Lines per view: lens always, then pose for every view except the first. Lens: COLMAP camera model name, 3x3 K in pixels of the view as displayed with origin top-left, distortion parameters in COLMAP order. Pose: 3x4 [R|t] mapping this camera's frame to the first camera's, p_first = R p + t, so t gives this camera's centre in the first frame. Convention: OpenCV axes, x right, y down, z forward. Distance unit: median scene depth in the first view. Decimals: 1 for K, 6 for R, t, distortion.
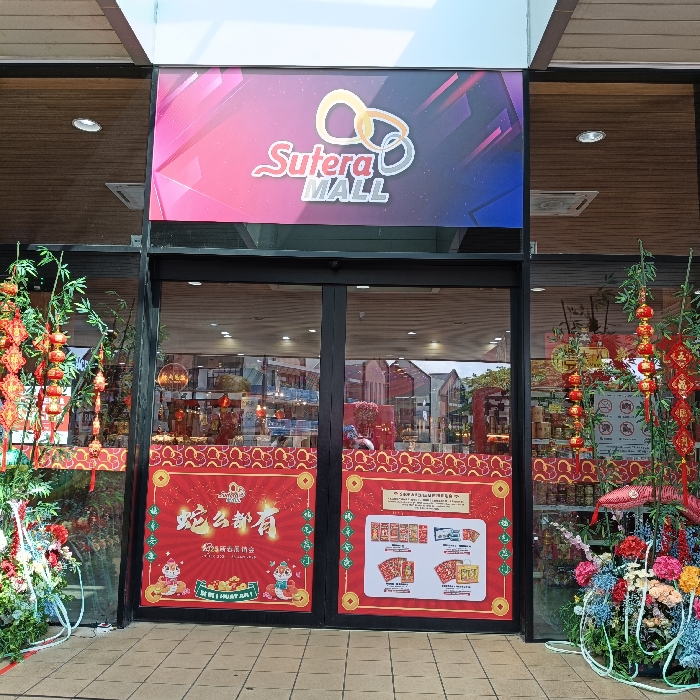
lens RADIAL K [[761.1, 0, 348.5], [0, 761.1, 351.2], [0, 0, 1]] dist [-0.000925, 0.000000]
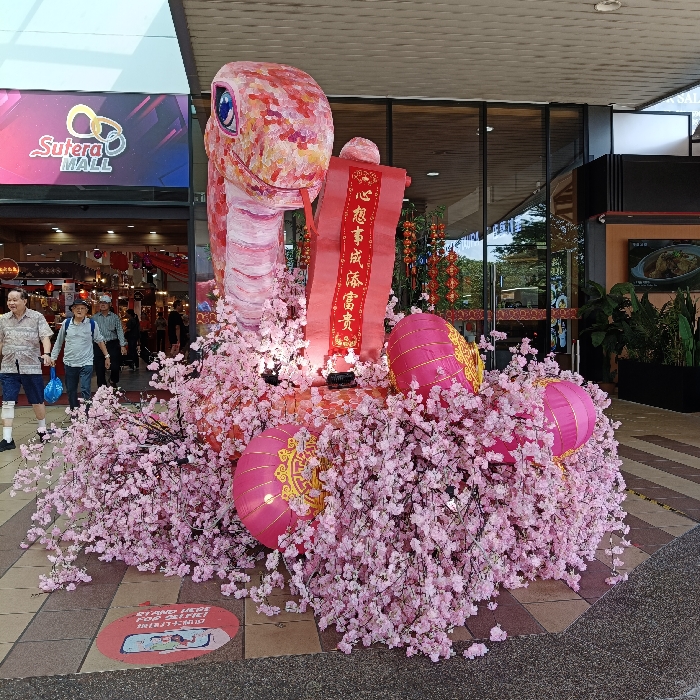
lens RADIAL K [[761.1, 0, 351.2], [0, 761.1, 345.4], [0, 0, 1]] dist [-0.000925, 0.000000]
pose [[0.984466, -0.036818, 0.171669, 0.281857], [0.011276, 0.989005, 0.147448, -0.050552], [-0.175210, -0.143222, 0.974058, -0.884378]]
